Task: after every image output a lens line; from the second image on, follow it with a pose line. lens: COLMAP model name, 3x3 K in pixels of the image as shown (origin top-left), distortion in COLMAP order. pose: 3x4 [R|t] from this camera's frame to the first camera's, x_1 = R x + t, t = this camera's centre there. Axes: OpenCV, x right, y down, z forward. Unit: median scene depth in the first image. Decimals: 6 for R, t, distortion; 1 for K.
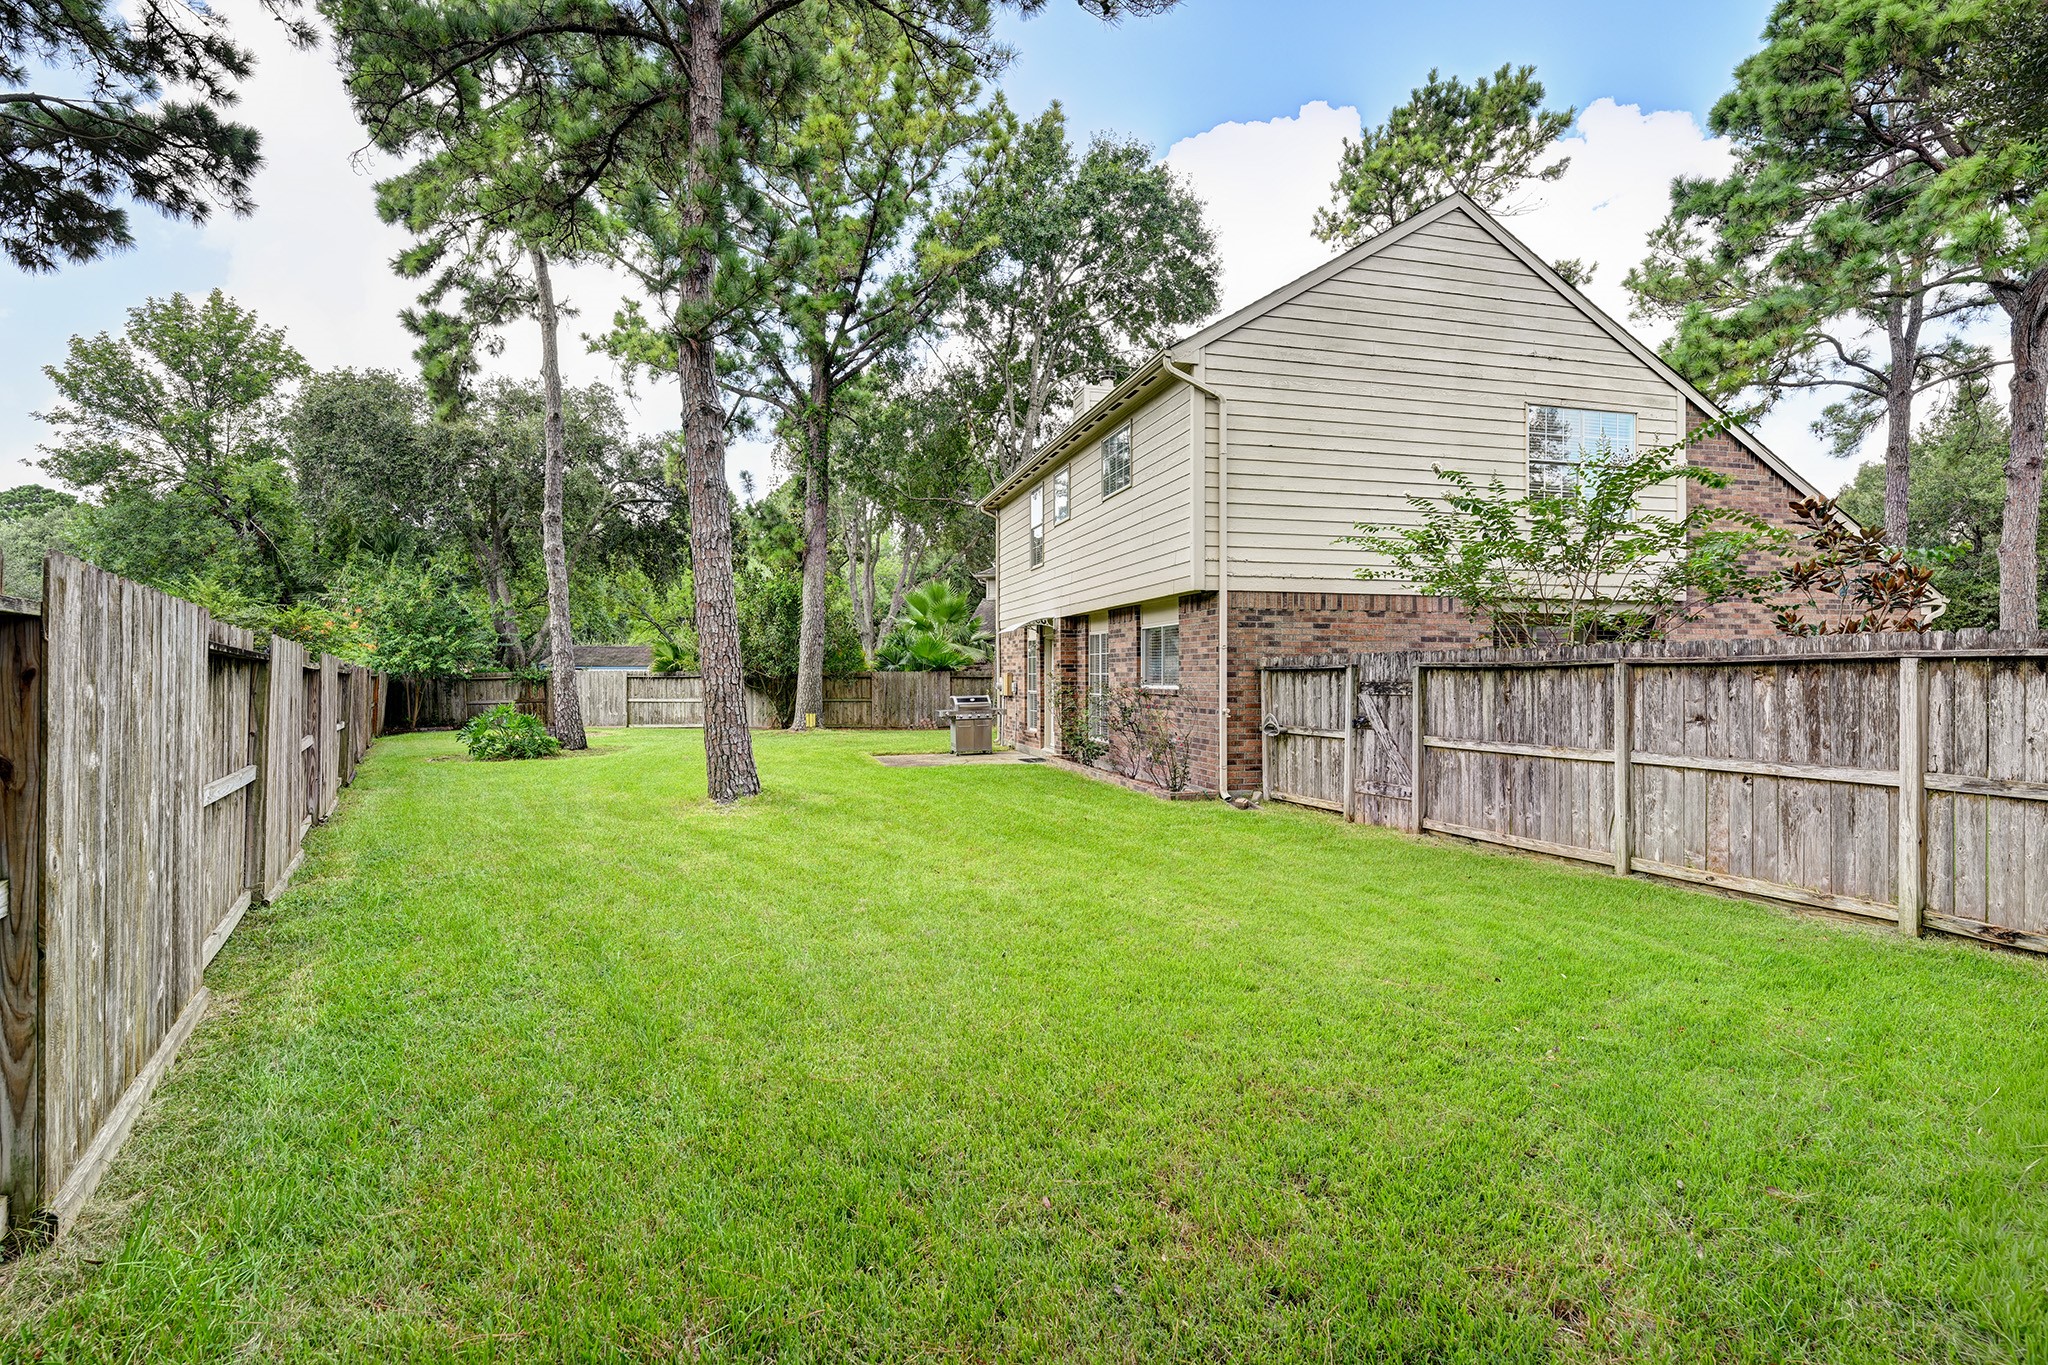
lens RADIAL K [[972.7, 0, 1024.0], [0, 972.7, 682.5], [0, 0, 1]] dist [0.001573, 0.000307]
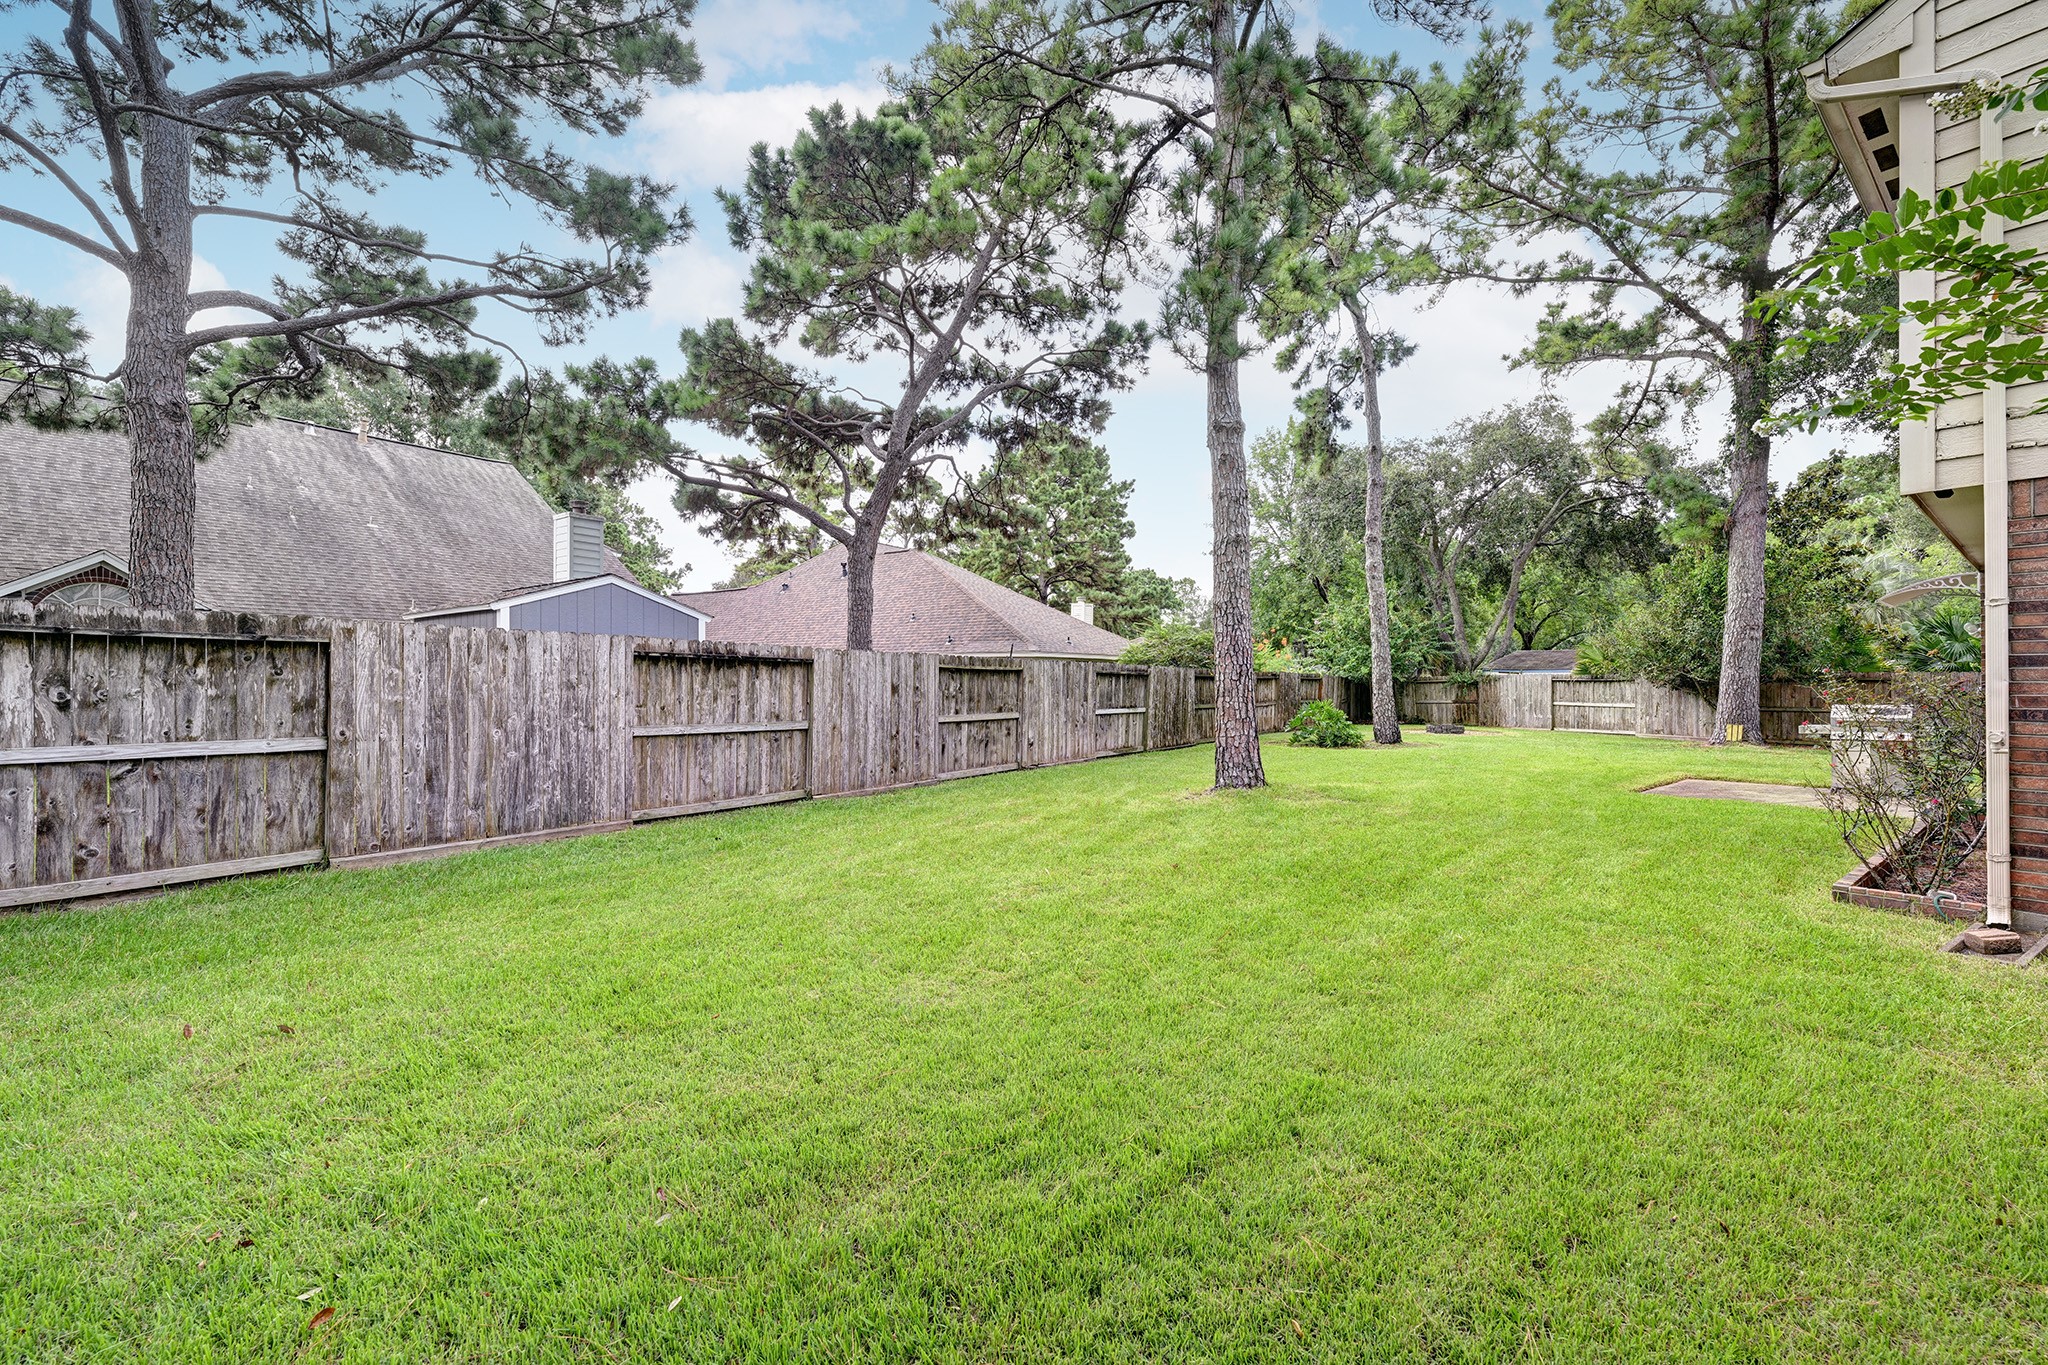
lens RADIAL K [[816.2, 0, 1024.0], [0, 816.2, 682.5], [0, 0, 1]] dist [-0.000670, -0.000066]
pose [[0.376751, 0.000860, -0.926314, 0.183696], [-0.007565, 0.999969, -0.002149, 0.002921], [0.926284, 0.007817, 0.376745, 0.198642]]
